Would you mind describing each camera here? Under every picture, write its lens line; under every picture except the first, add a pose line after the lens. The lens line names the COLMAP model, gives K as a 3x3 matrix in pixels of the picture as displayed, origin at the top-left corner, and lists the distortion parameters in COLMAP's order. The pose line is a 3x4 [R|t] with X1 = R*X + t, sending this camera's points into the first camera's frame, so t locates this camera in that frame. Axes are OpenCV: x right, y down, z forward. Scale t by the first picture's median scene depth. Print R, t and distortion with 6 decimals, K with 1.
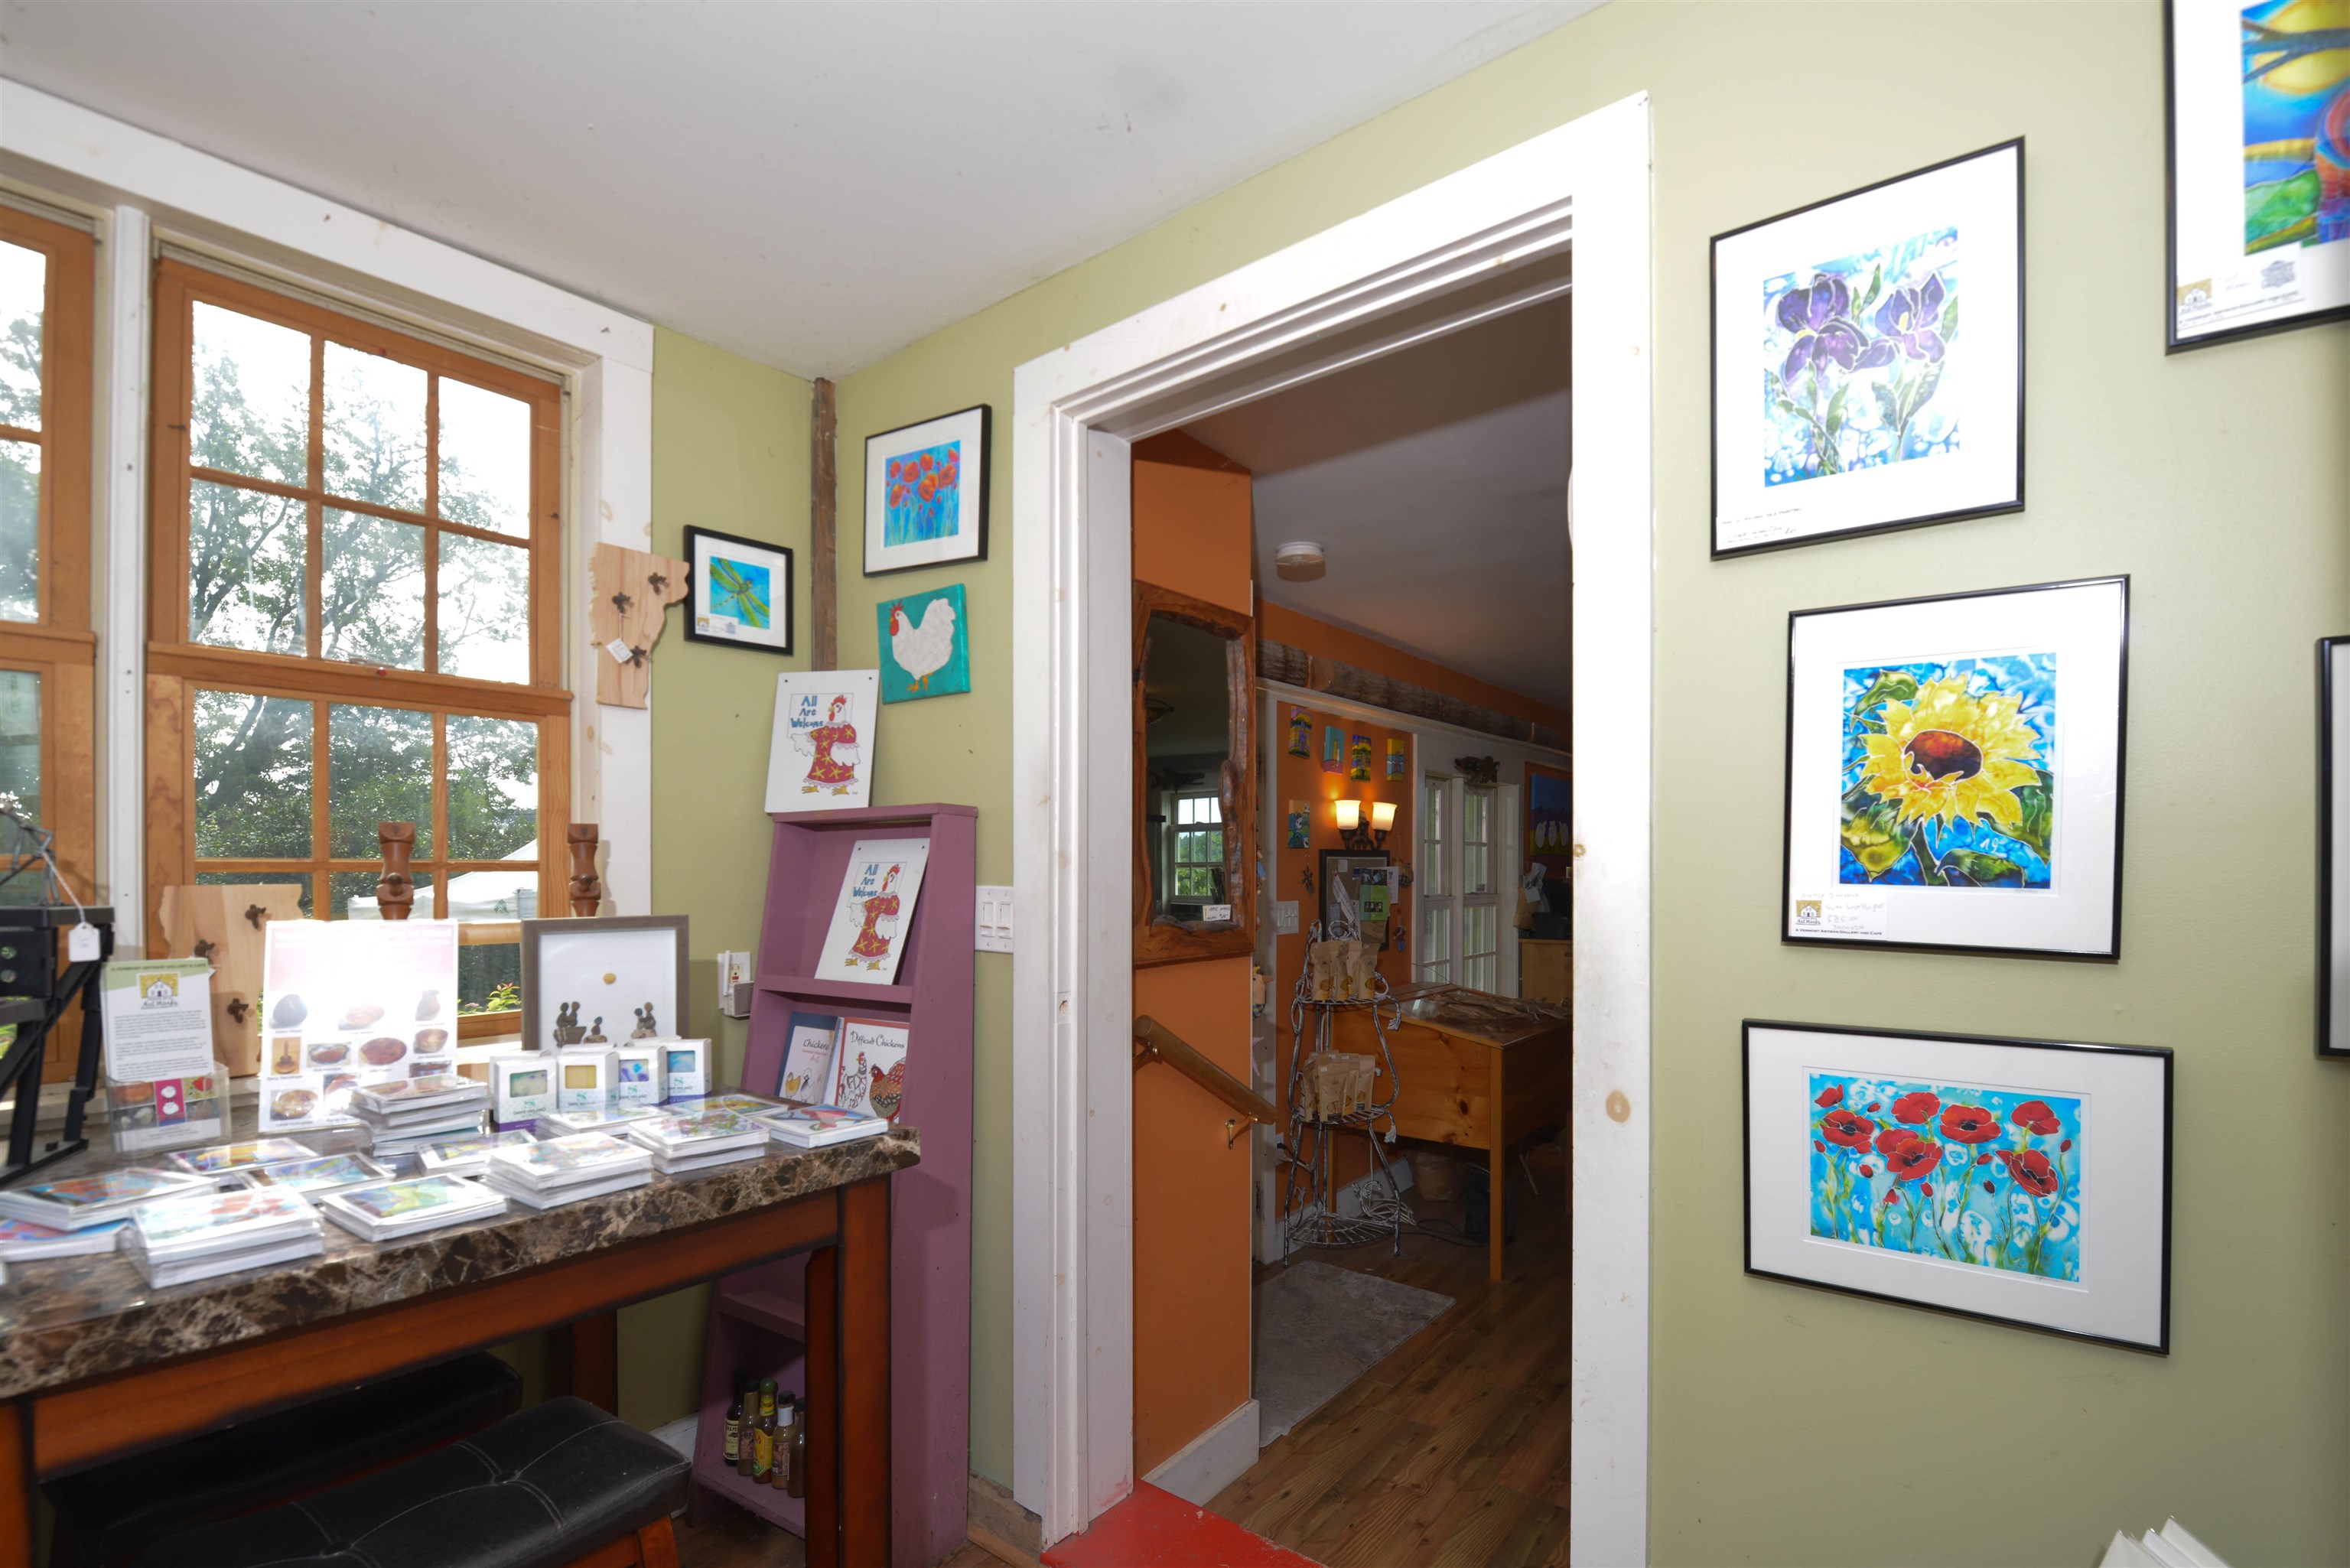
lens RADIAL K [[977.7, 0, 1172.2], [0, 977.7, 837.8], [0, 0, 1]] dist [-0.001180, -0.007966]
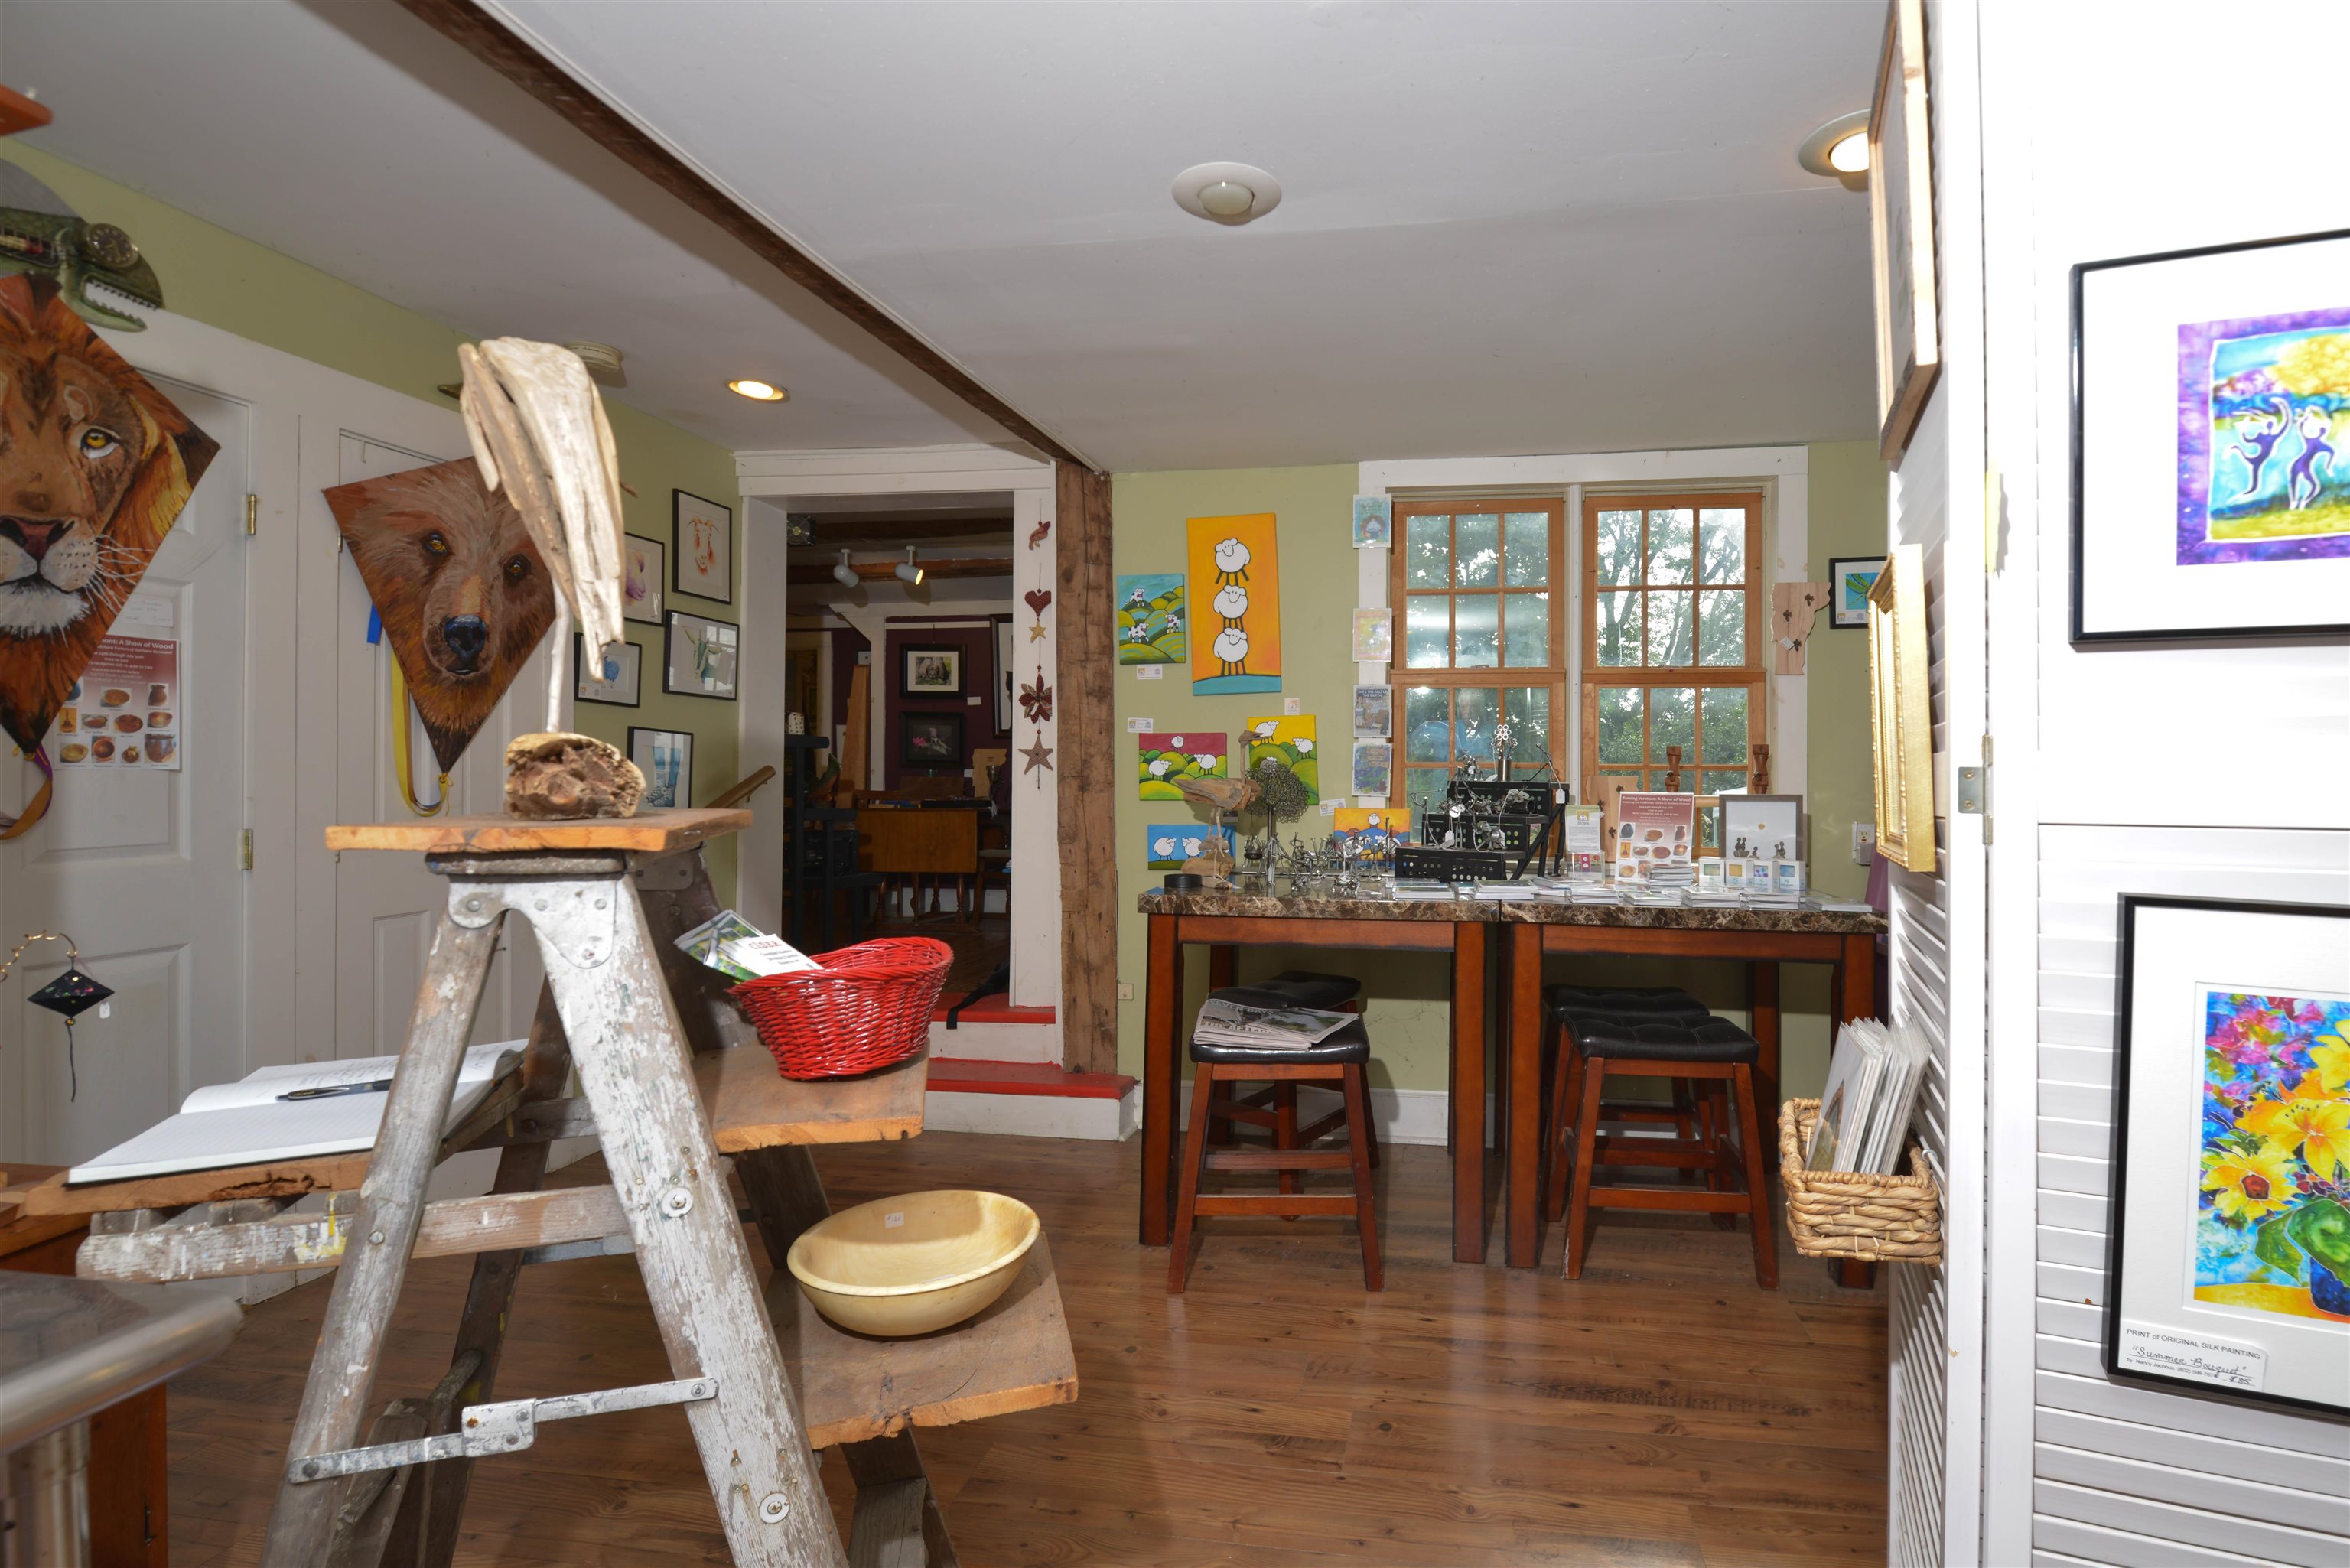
lens RADIAL K [[977.7, 0, 1172.2], [0, 977.7, 837.8], [0, 0, 1]] dist [-0.001180, -0.007966]
pose [[0.330487, 0.070091, -0.941204, 0.864341], [0.024900, 0.996244, 0.082933, -0.020926], [0.943482, -0.050845, 0.327501, -0.730794]]
